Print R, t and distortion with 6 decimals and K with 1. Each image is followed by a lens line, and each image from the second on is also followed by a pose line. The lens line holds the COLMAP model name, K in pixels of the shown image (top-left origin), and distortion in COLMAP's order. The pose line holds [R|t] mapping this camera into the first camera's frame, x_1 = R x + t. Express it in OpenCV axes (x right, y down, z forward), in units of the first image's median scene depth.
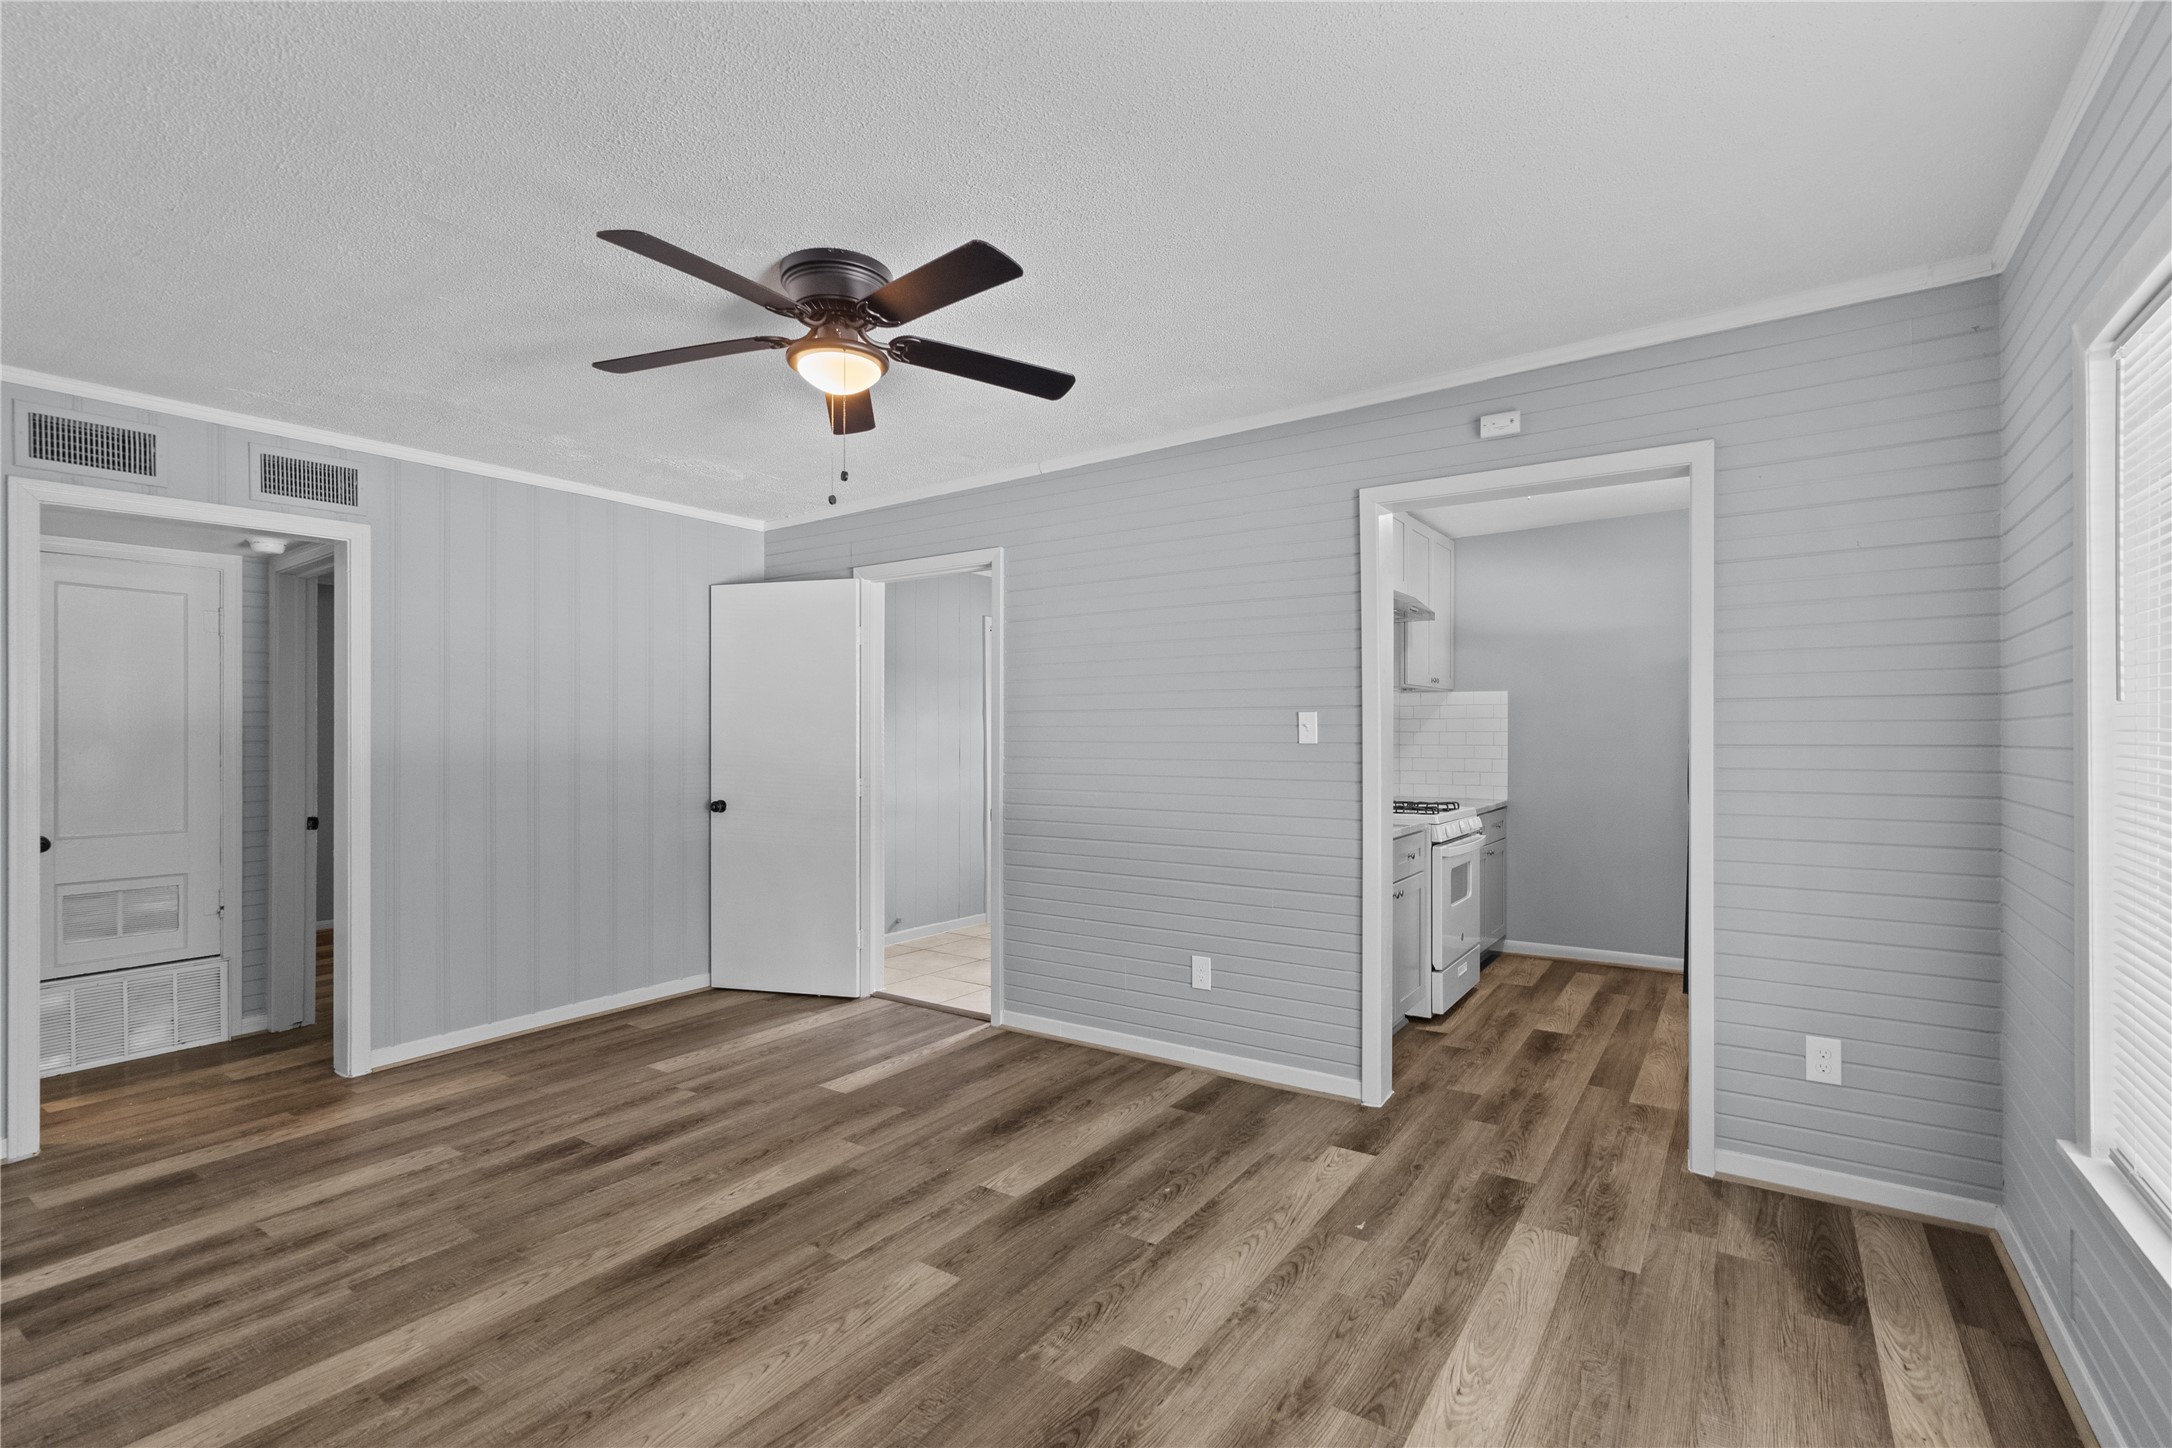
lens RADIAL K [[1007.9, 0, 1088.0], [0, 1007.9, 731.9], [0, 0, 1]] dist [0.001906, 0.000805]
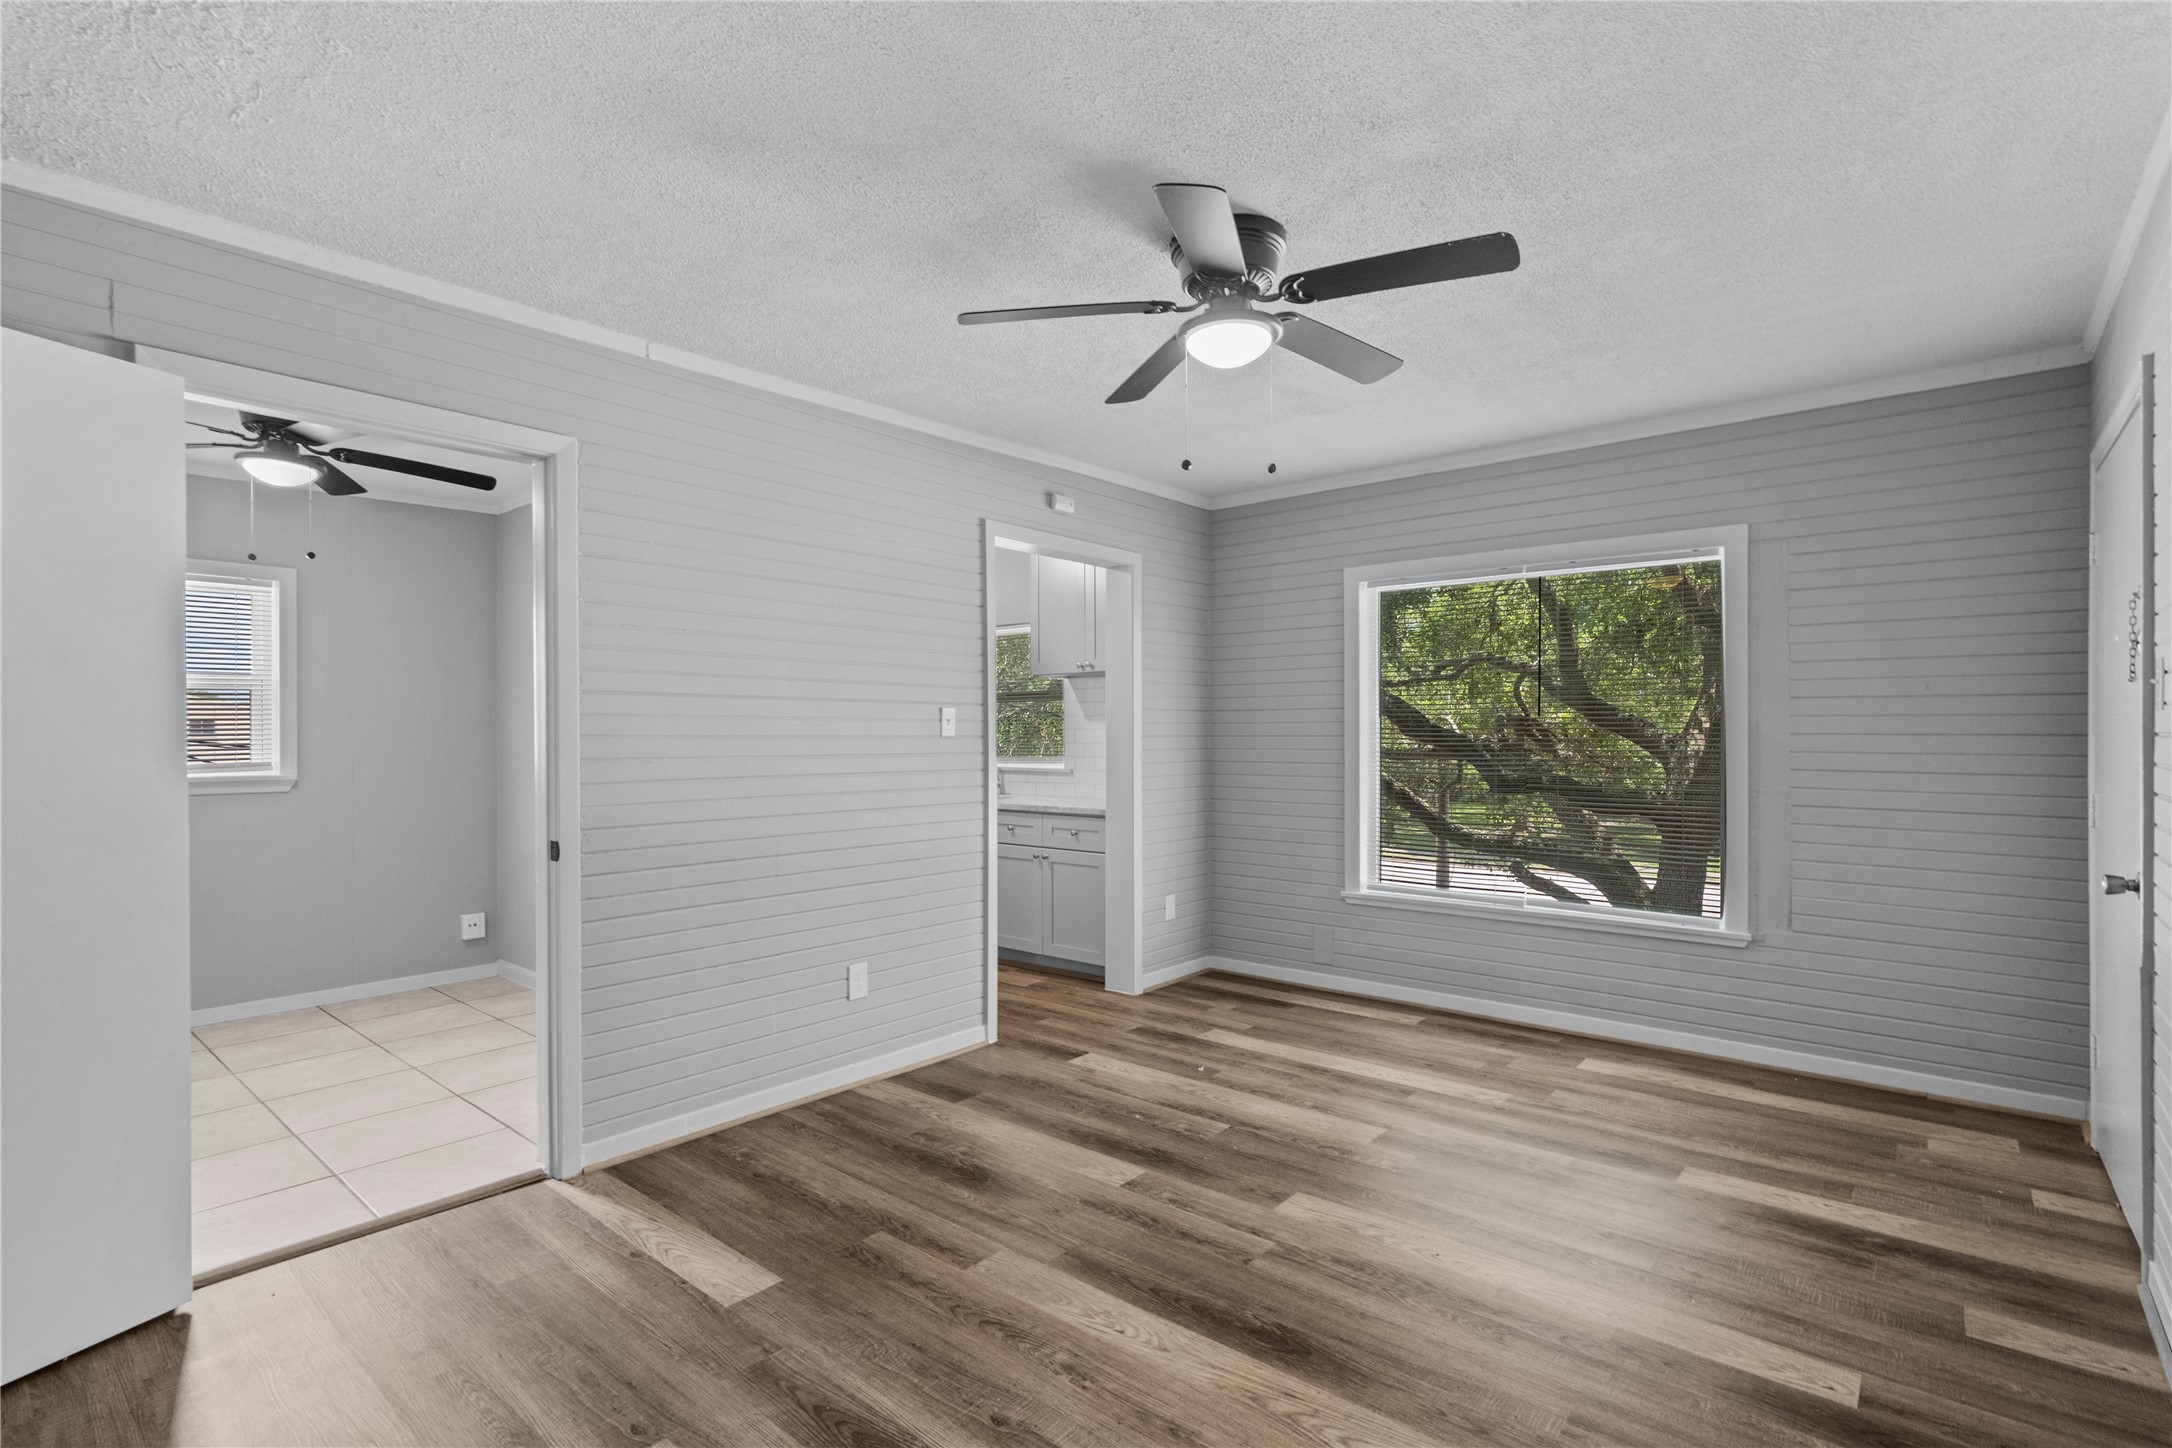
lens RADIAL K [[1007.9, 0, 1107.2], [0, 1007.9, 732.5], [0, 0, 1]] dist [0.001906, 0.000805]
pose [[0.090241, 0.005797, 0.995903, -0.931105], [-0.003089, 0.999980, -0.005541, 0.013556], [-0.995915, -0.002576, 0.090257, 0.794507]]
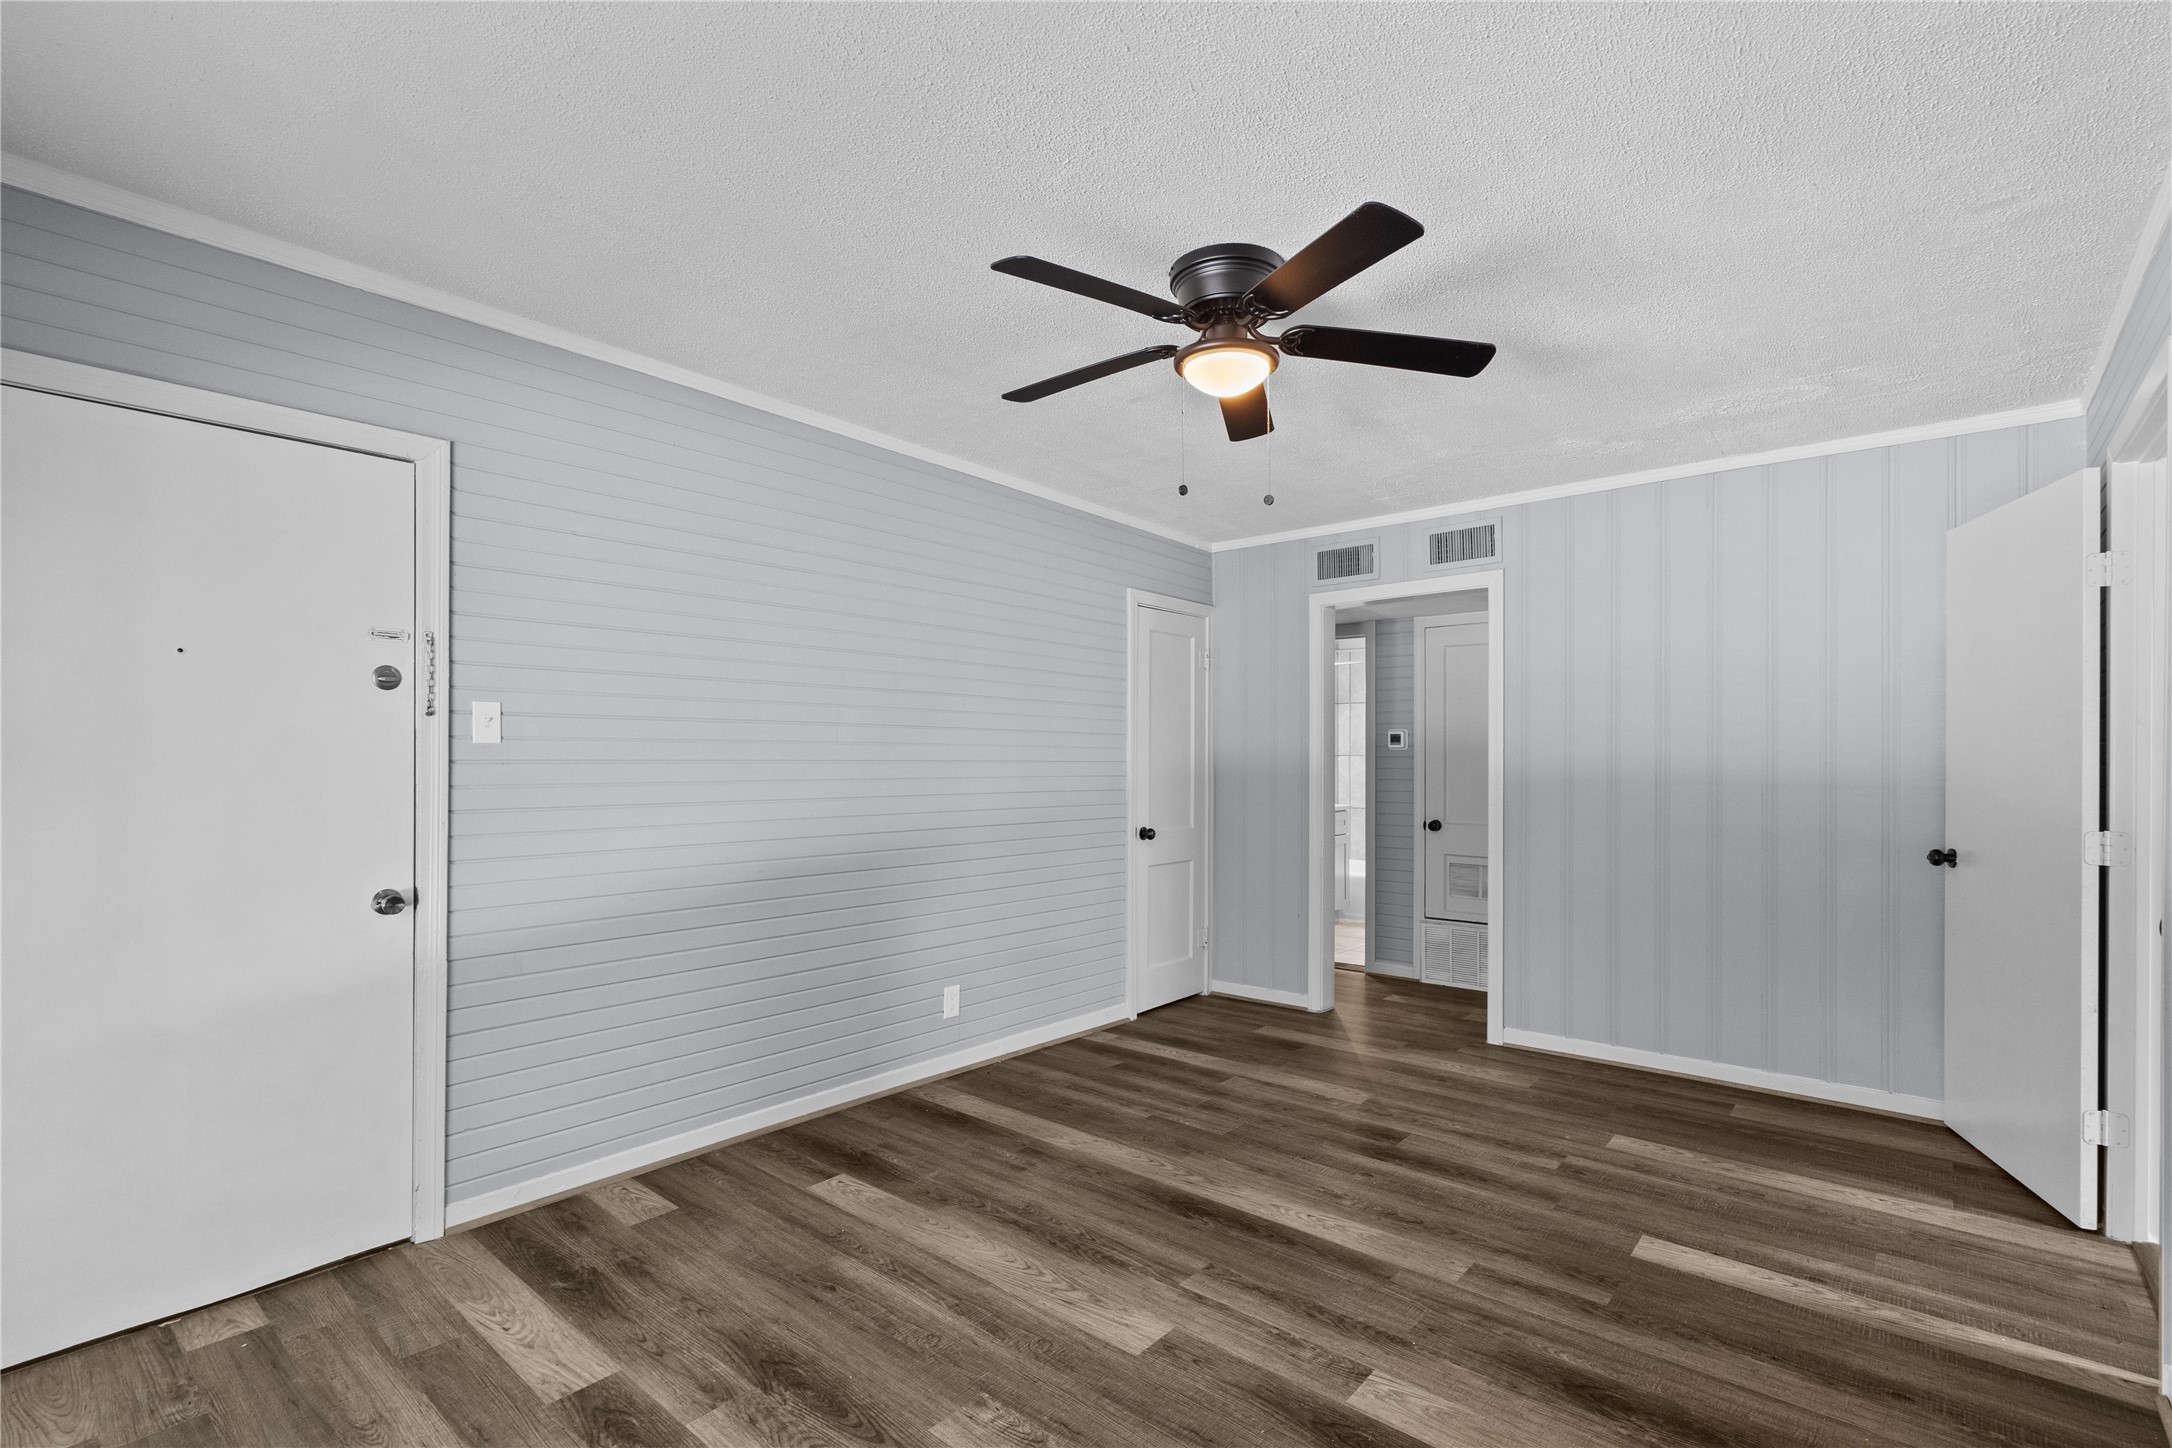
lens RADIAL K [[1007.9, 0, 1083.1], [0, 1007.9, 740.8], [0, 0, 1]] dist [0.001906, 0.000805]
pose [[-0.117421, -0.009714, -0.993035, 0.555911], [0.003171, 0.999943, -0.010156, 0.001030], [0.993077, -0.004341, -0.117383, 0.755323]]
